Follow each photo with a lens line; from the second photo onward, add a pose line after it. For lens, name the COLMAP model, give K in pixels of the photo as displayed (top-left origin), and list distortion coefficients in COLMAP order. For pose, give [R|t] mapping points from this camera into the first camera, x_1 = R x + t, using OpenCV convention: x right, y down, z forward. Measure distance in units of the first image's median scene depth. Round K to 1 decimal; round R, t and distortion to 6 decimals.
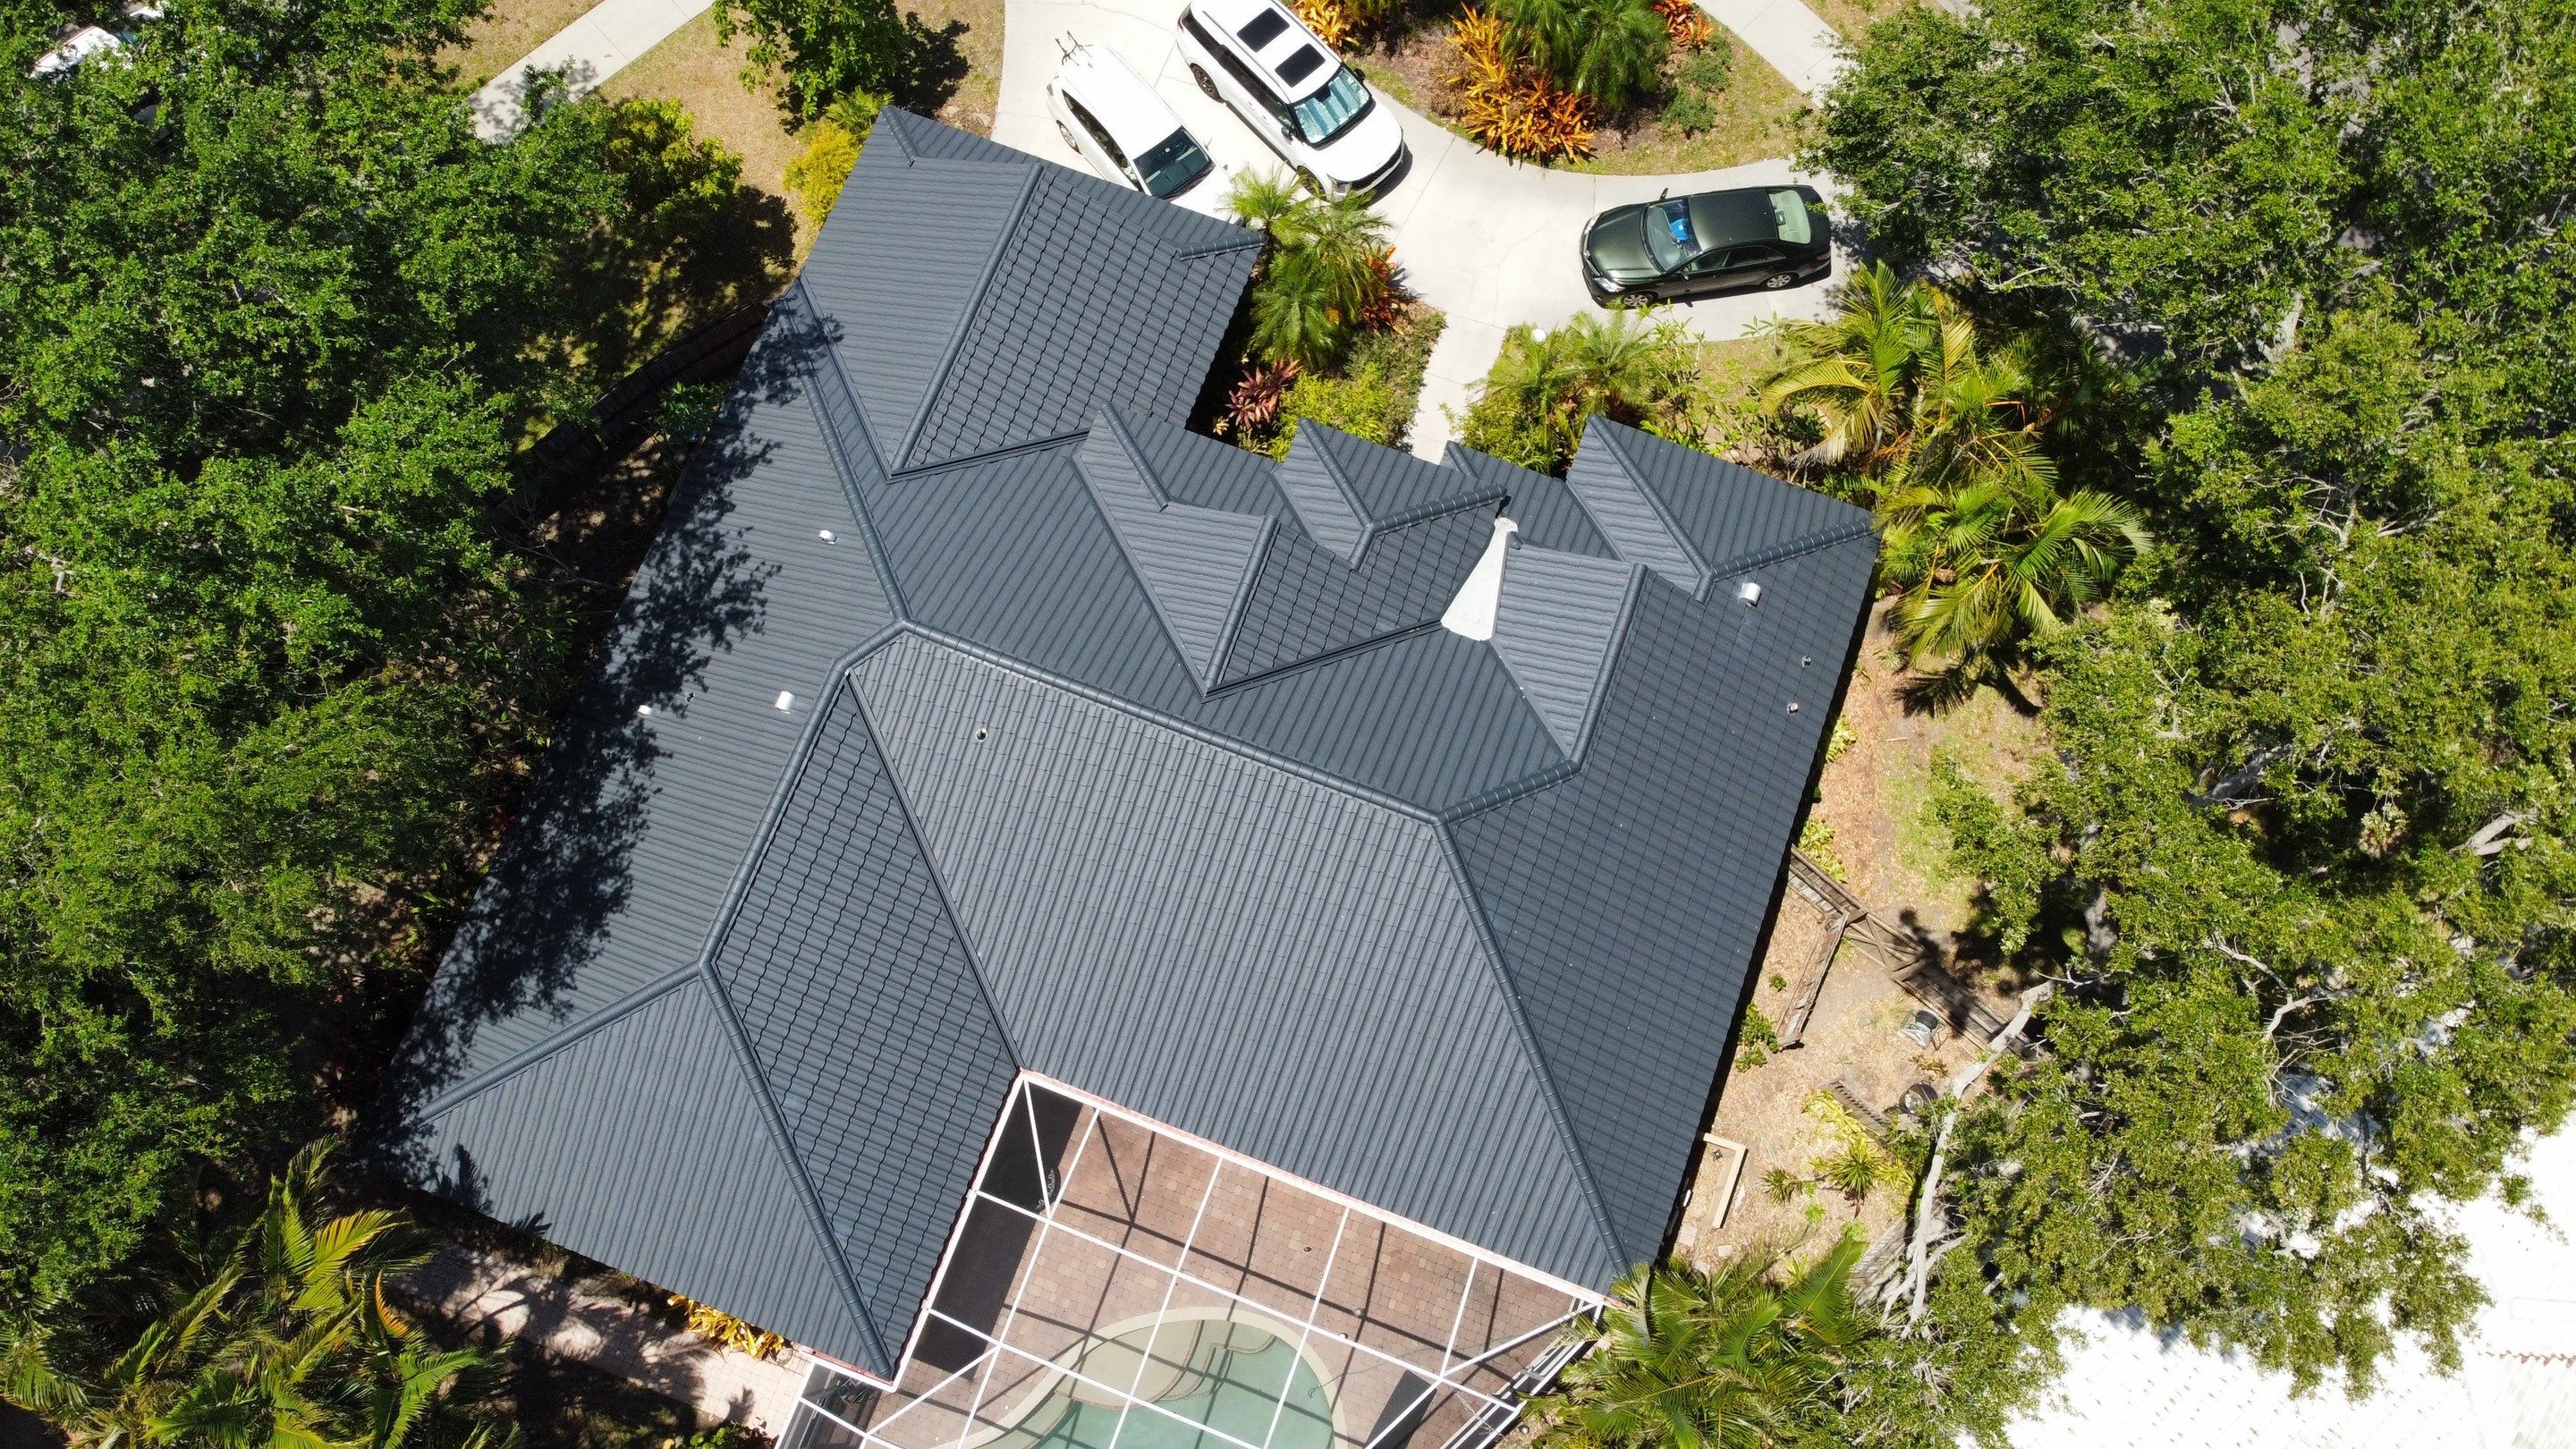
lens RADIAL K [[1932.0, 0, 1238.5], [0, 1932.0, 701.2], [0, 0, 1]] dist [0.005829, -0.015539]
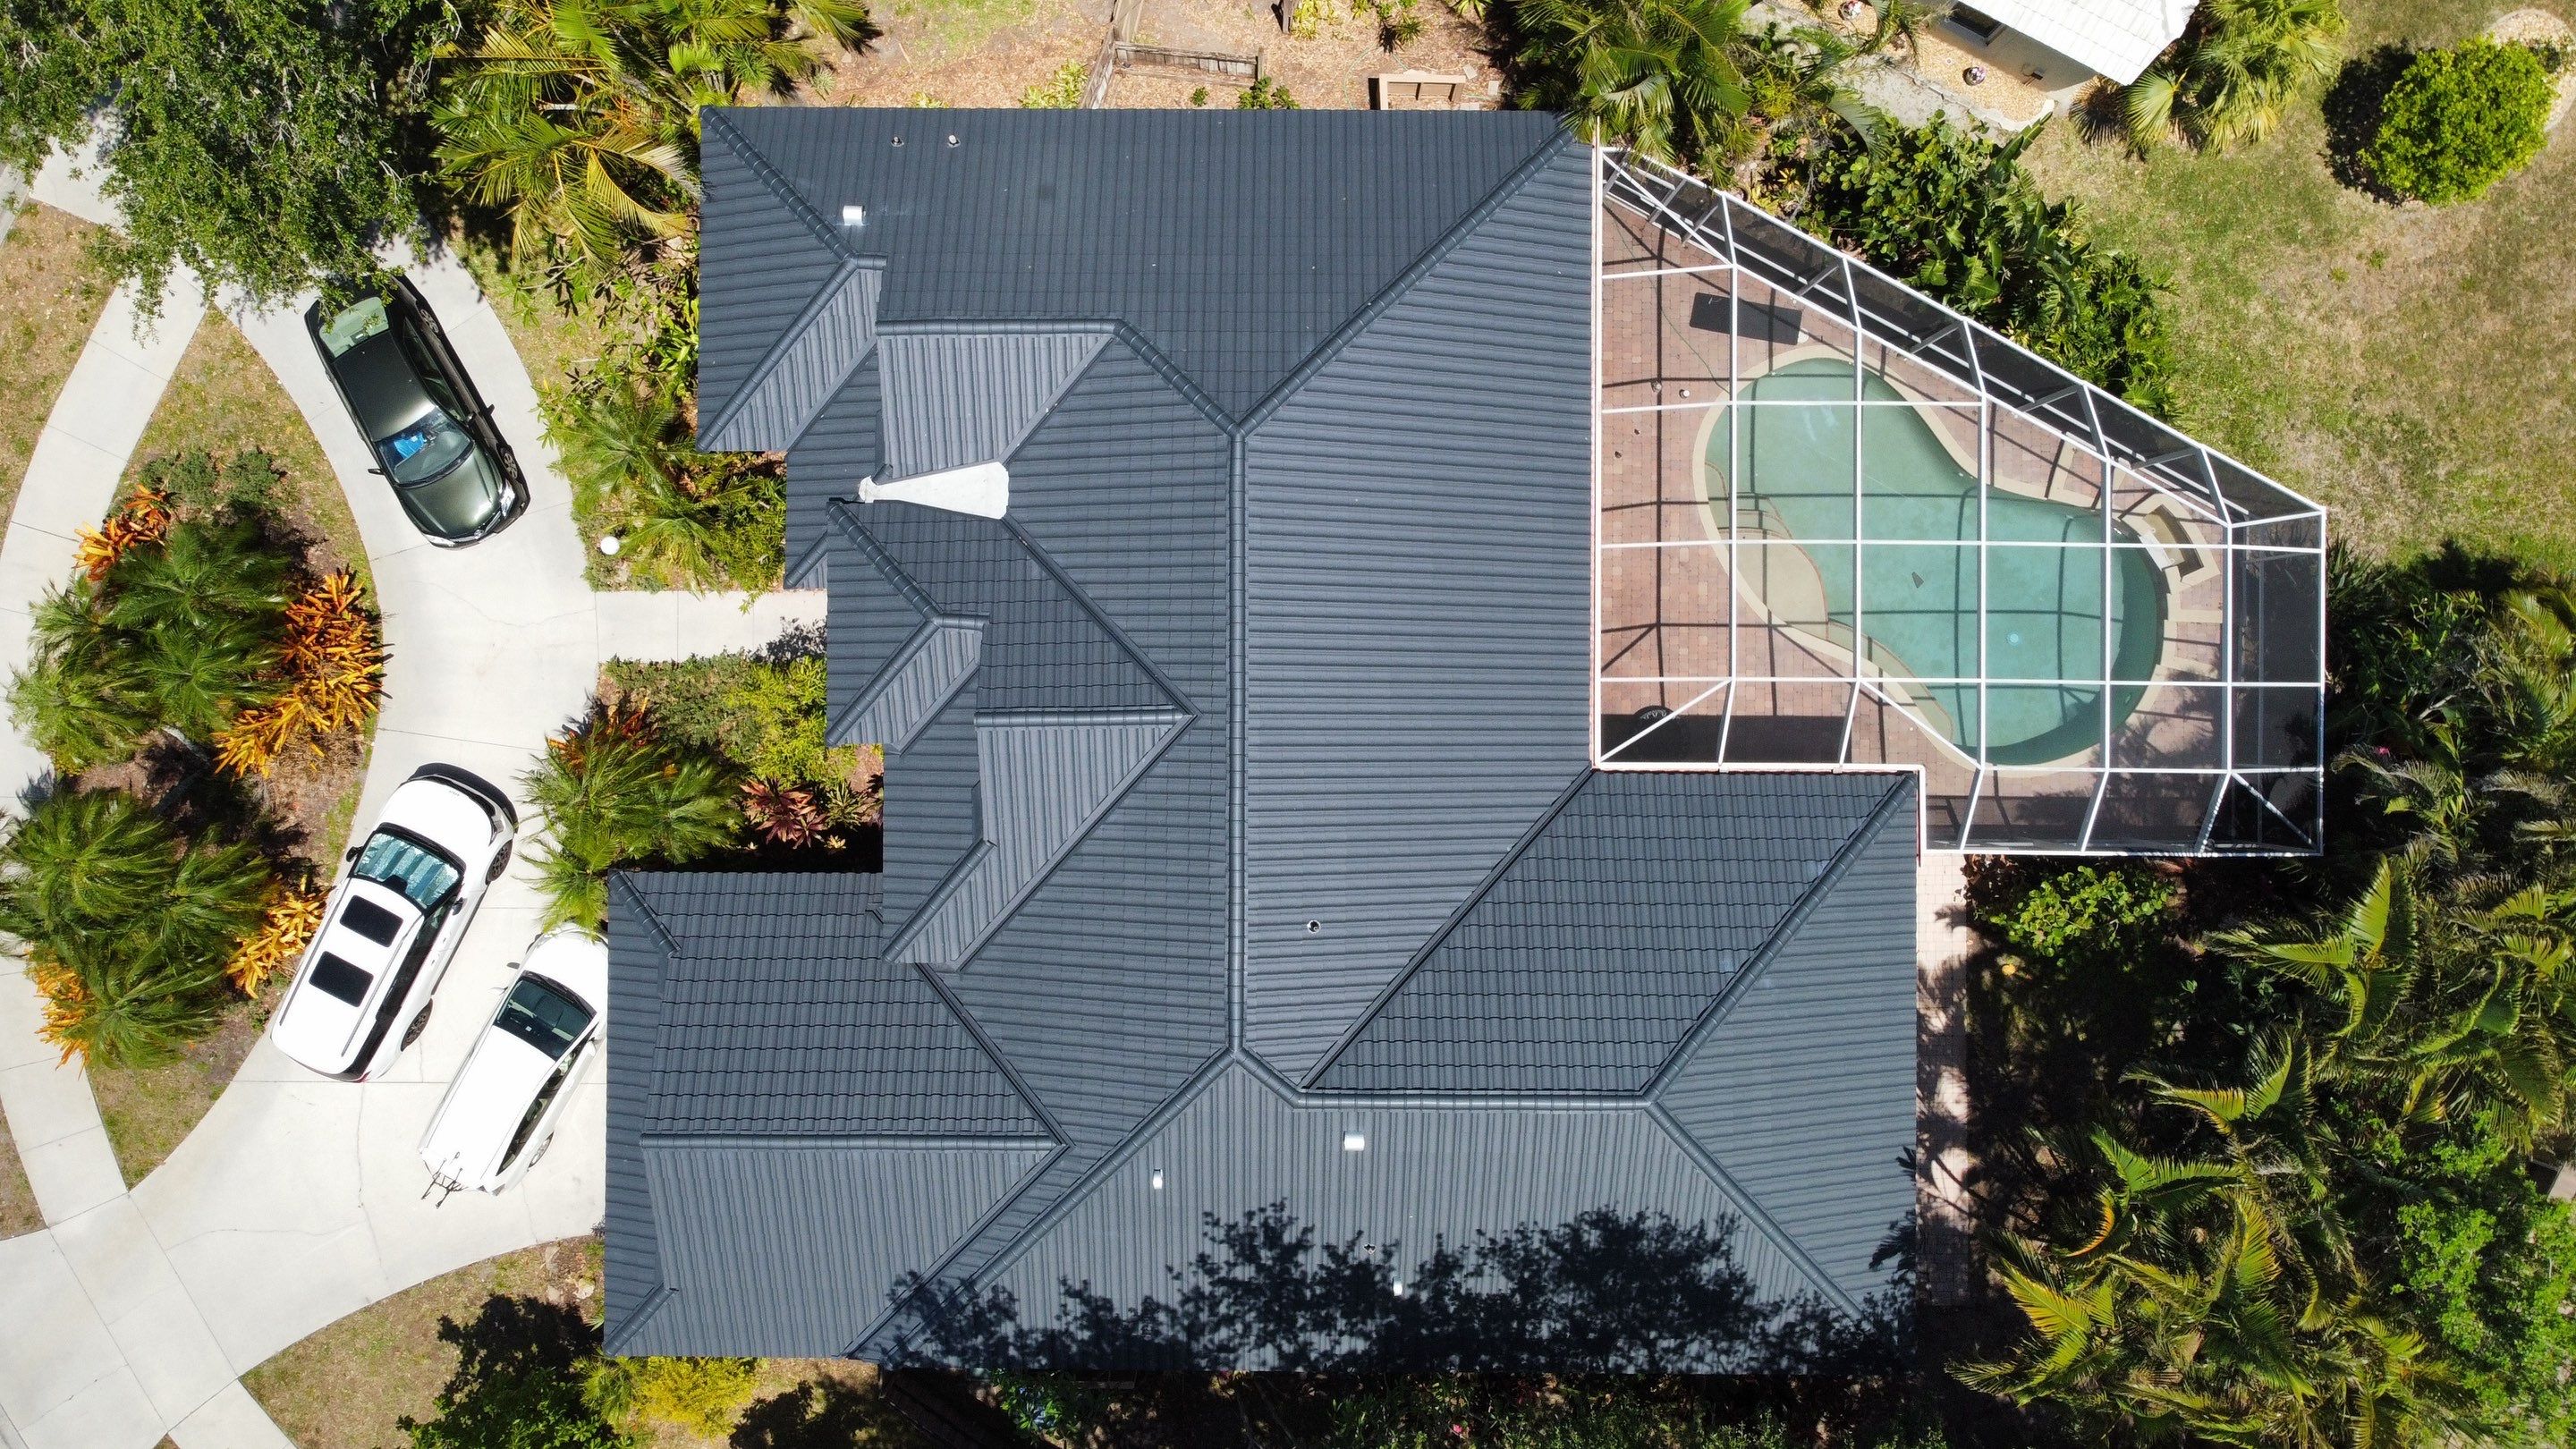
lens RADIAL K [[1930.2, 0, 1258.4], [0, 1930.2, 704.8], [0, 0, 1]] dist [0.007292, -0.012601]
pose [[-0.355193, -0.934751, 0.008827, -0.028879], [0.897943, -0.338550, 0.281216, -0.216647], [-0.259879, 0.107812, 0.959604, 0.093636]]
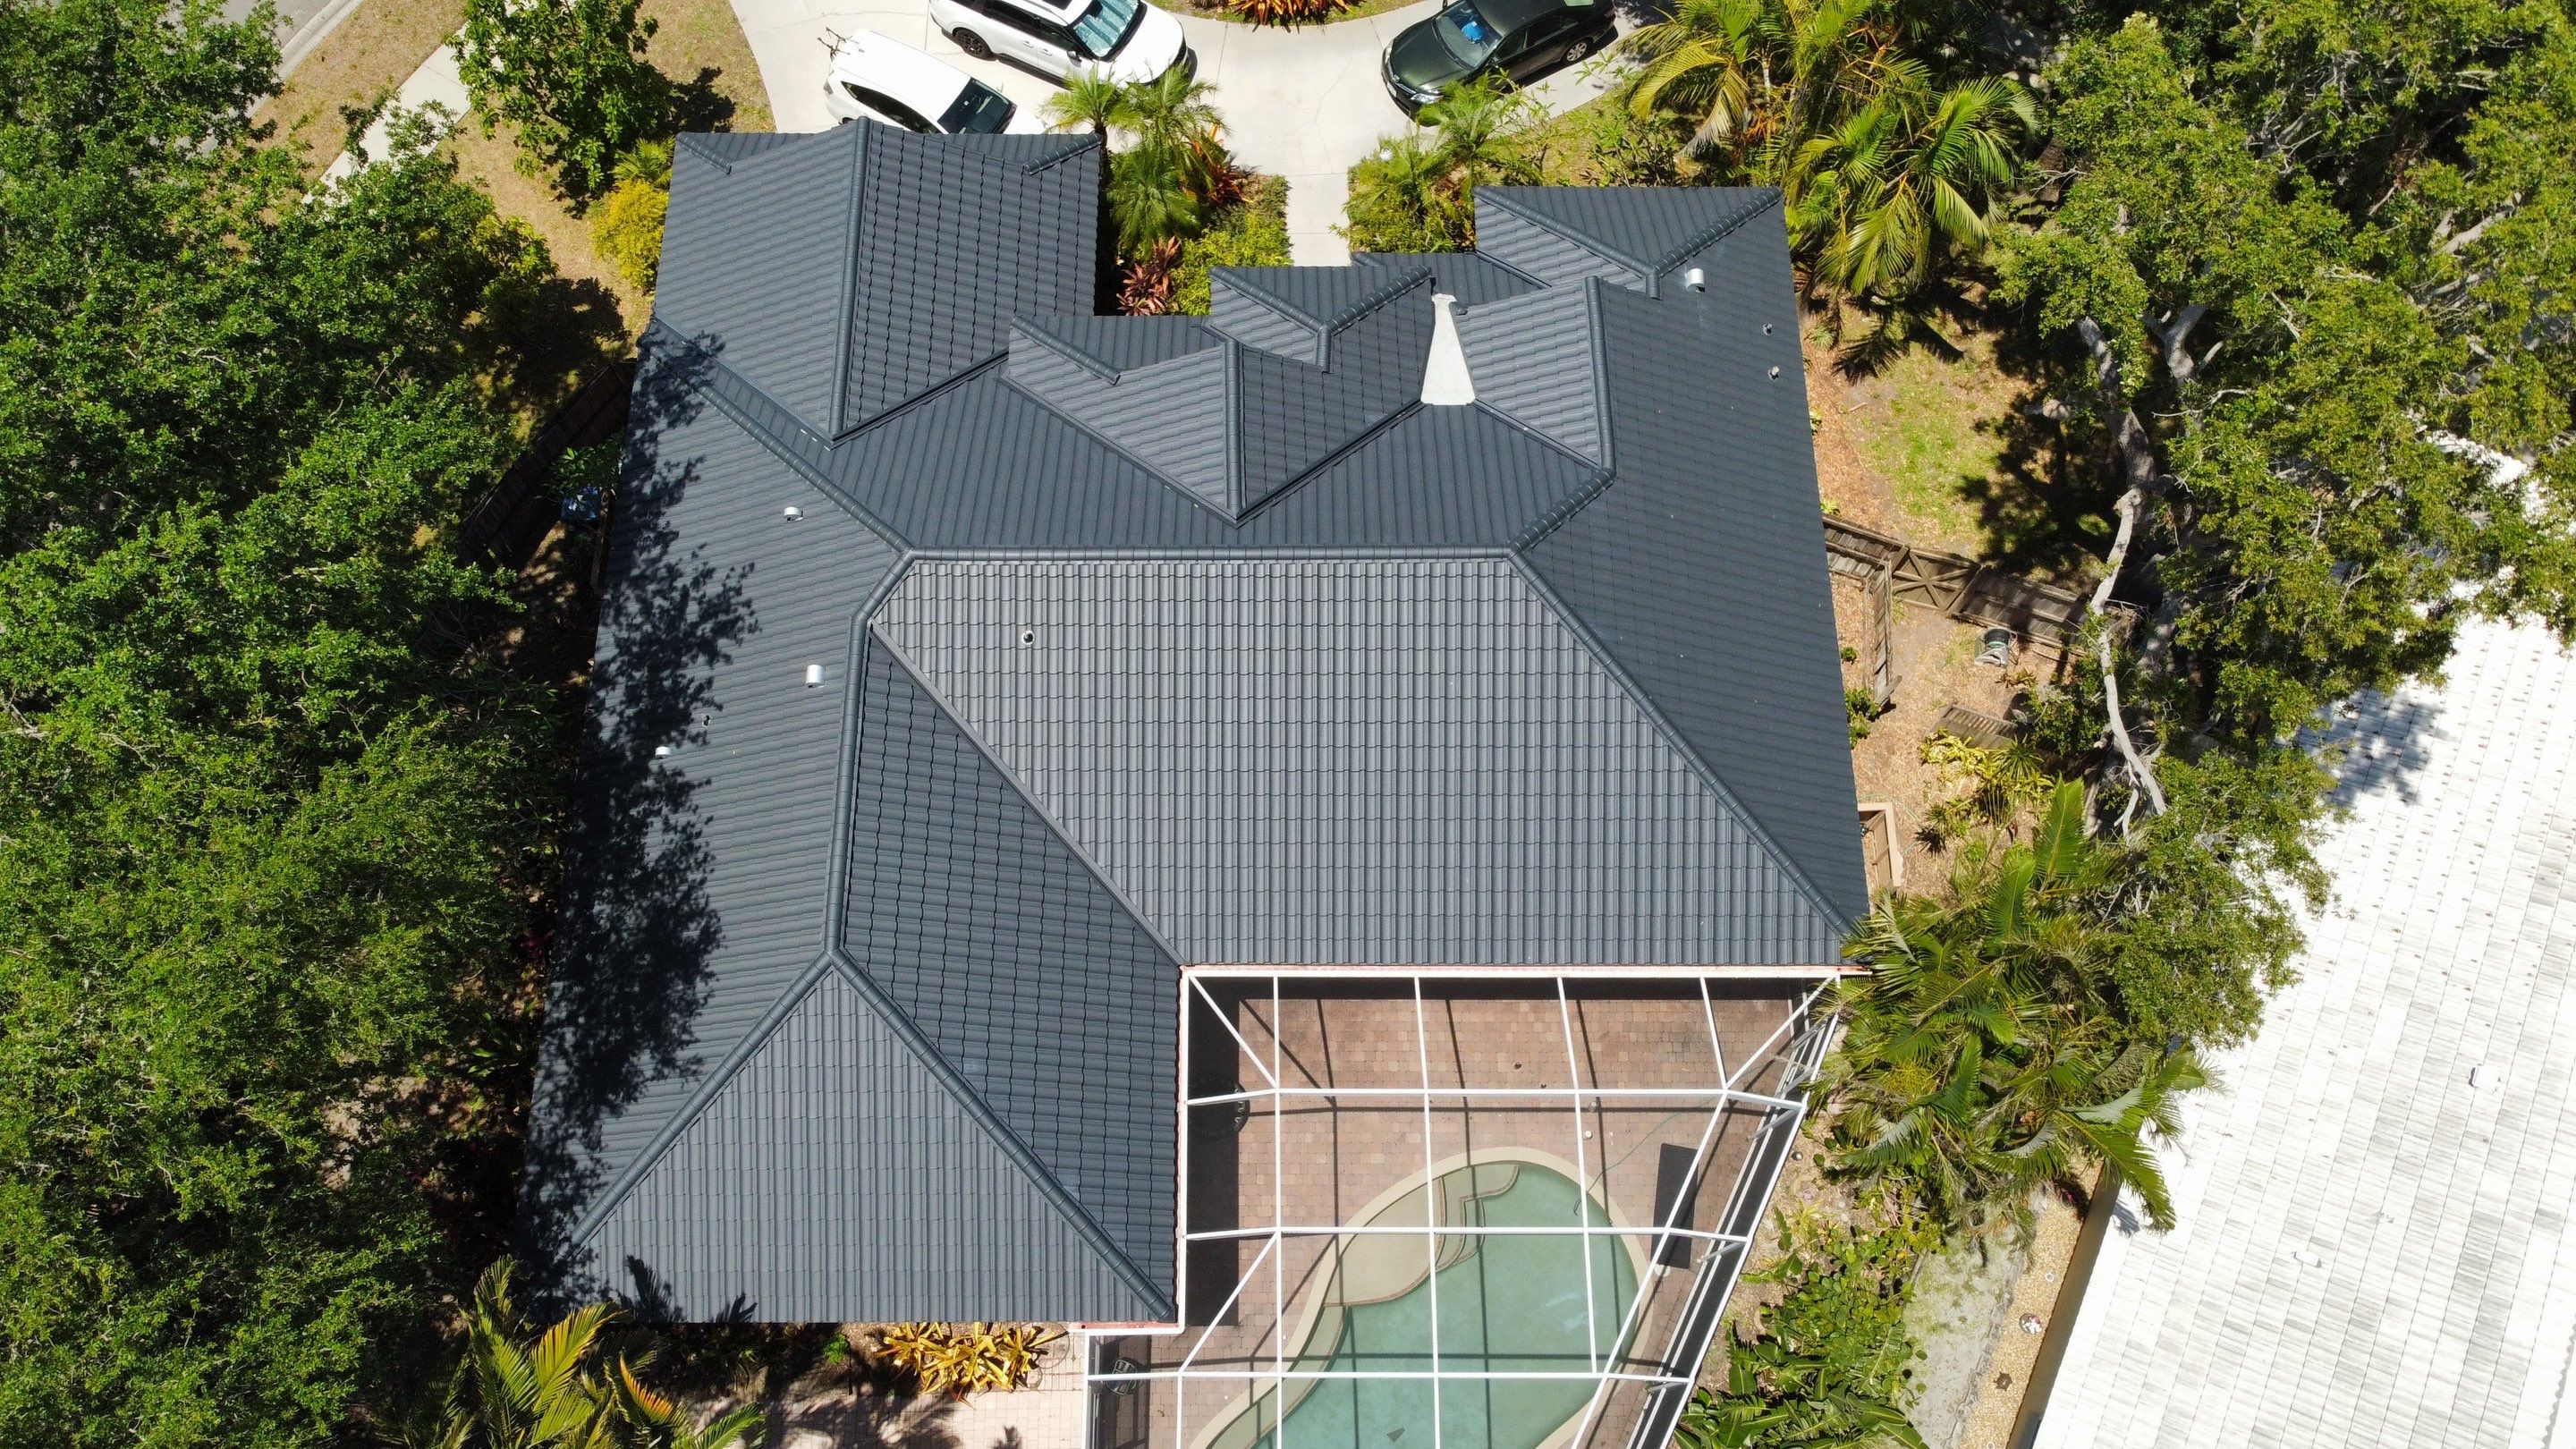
lens RADIAL K [[1932.0, 0, 1246.1], [0, 1932.0, 705.5], [0, 0, 1]] dist [0.005829, -0.015539]
pose [[0.933841, -0.330791, 0.136083, -0.160739], [0.342916, 0.936158, -0.077567, 0.147281], [-0.101737, 0.119100, 0.987656, 0.056308]]
